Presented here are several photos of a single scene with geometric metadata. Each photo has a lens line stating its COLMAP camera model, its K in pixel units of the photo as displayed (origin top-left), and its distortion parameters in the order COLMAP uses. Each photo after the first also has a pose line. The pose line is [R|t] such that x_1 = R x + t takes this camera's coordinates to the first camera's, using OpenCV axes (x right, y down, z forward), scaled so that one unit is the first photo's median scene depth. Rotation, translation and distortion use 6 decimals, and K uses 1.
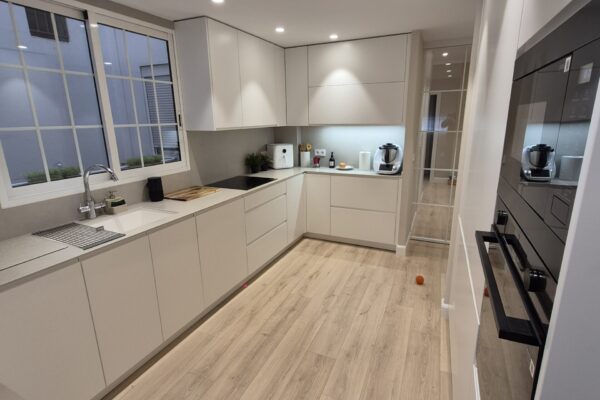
lens RADIAL K [[311.1, 0, 304.3], [0, 311.1, 197.3], [0, 0, 1]] dist [0.001758, -0.000756]
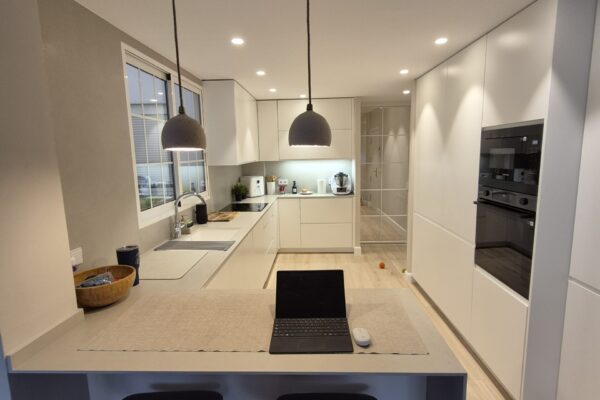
lens RADIAL K [[311.1, 0, 304.3], [0, 311.1, 197.3], [0, 0, 1]] dist [0.001758, -0.000756]
pose [[0.924010, -0.059889, 0.377648, -0.516458], [0.102033, 0.990464, -0.092578, 0.057627], [-0.368503, 0.124075, 0.921309, -0.235950]]
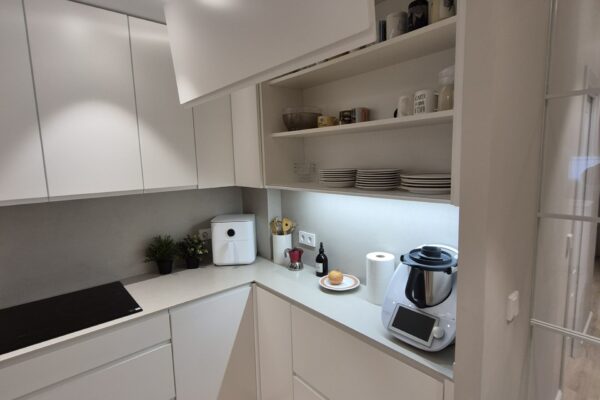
lens RADIAL K [[311.1, 0, 304.3], [0, 311.1, 197.3], [0, 0, 1]] dist [0.001758, -0.000756]
pose [[0.914436, 0.039891, -0.402759, 0.368831], [-0.087995, 0.990922, -0.101642, -0.239685], [0.395048, 0.128386, 0.909645, 0.824654]]
